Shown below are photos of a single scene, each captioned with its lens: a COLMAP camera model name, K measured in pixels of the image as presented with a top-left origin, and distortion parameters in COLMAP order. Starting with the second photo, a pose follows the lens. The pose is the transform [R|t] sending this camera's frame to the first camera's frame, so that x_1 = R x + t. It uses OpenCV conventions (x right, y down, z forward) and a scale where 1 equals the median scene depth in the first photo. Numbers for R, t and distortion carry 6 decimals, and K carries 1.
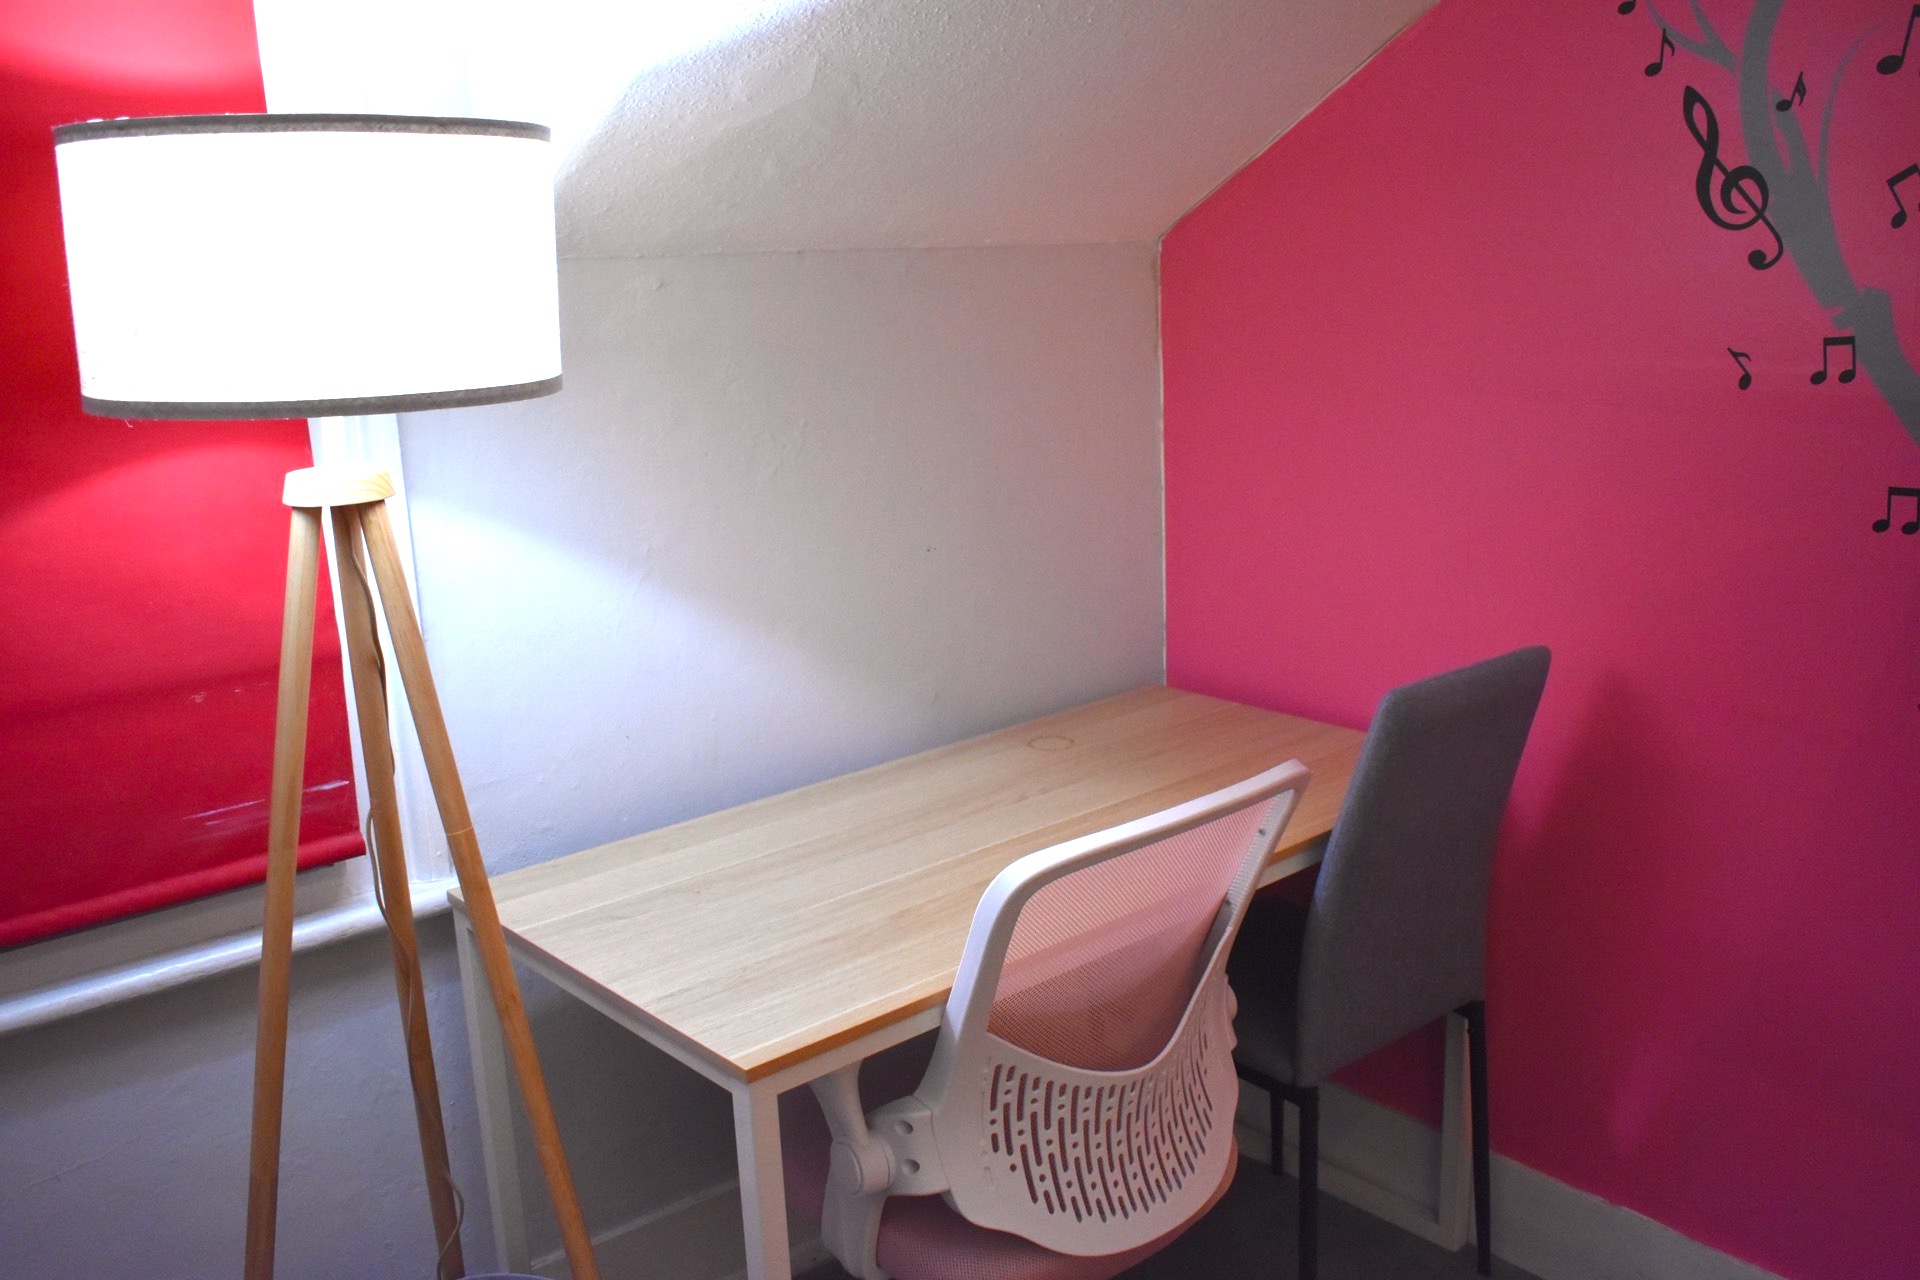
lens RADIAL K [[1765.8, 0, 960.0], [0, 1765.8, 640.0], [0, 0, 1]] dist [-0.079749, 0.006230]
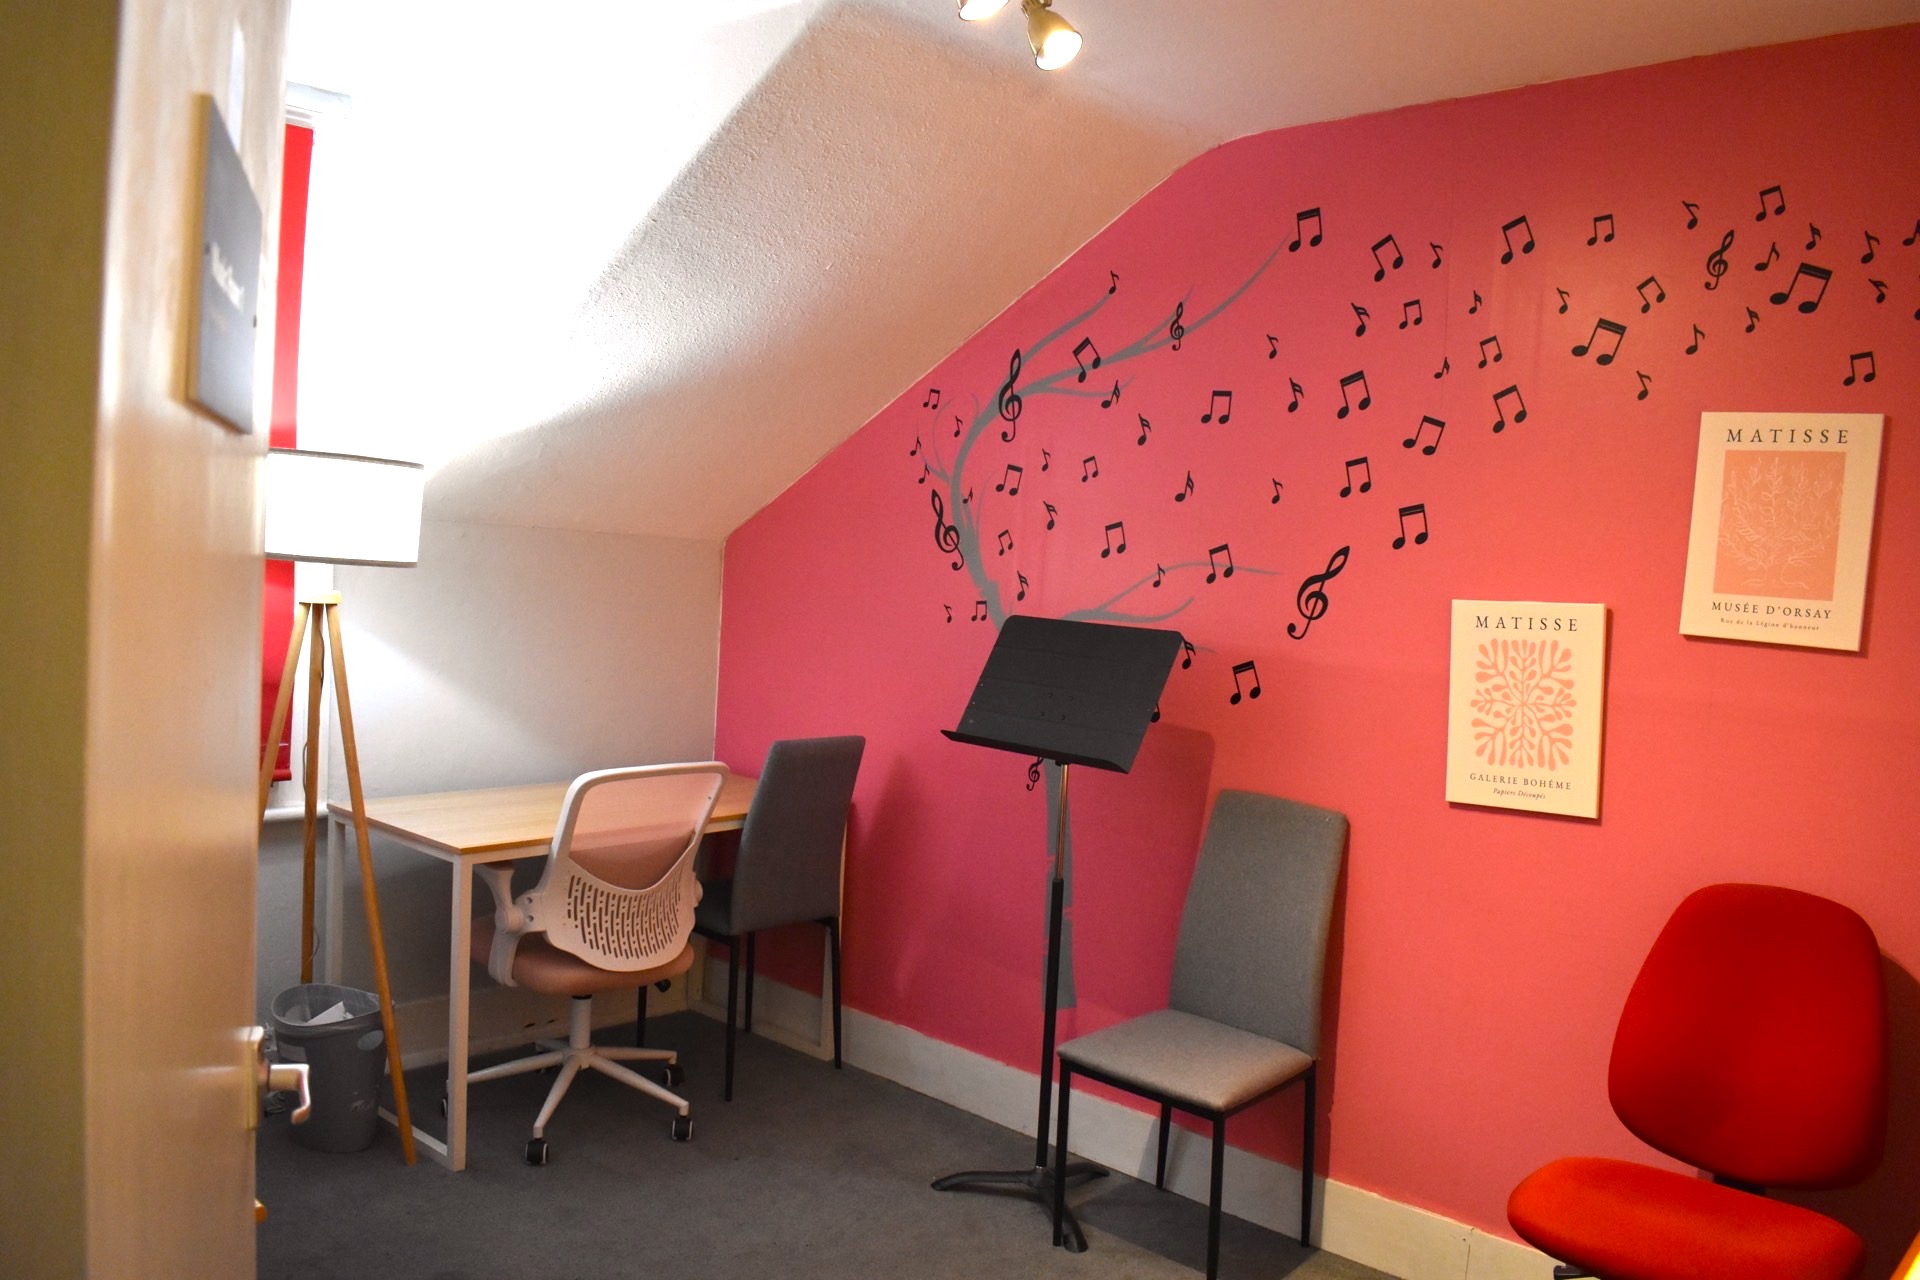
lens RADIAL K [[1533.0, 0, 960.0], [0, 1533.0, 640.0], [0, 0, 1]] dist [-0.088231, 0.007382]
pose [[0.985312, 0.086637, 0.147152, 0.195676], [-0.059711, 0.982139, -0.178429, 0.257089], [-0.159983, 0.167022, 0.972887, -1.036182]]
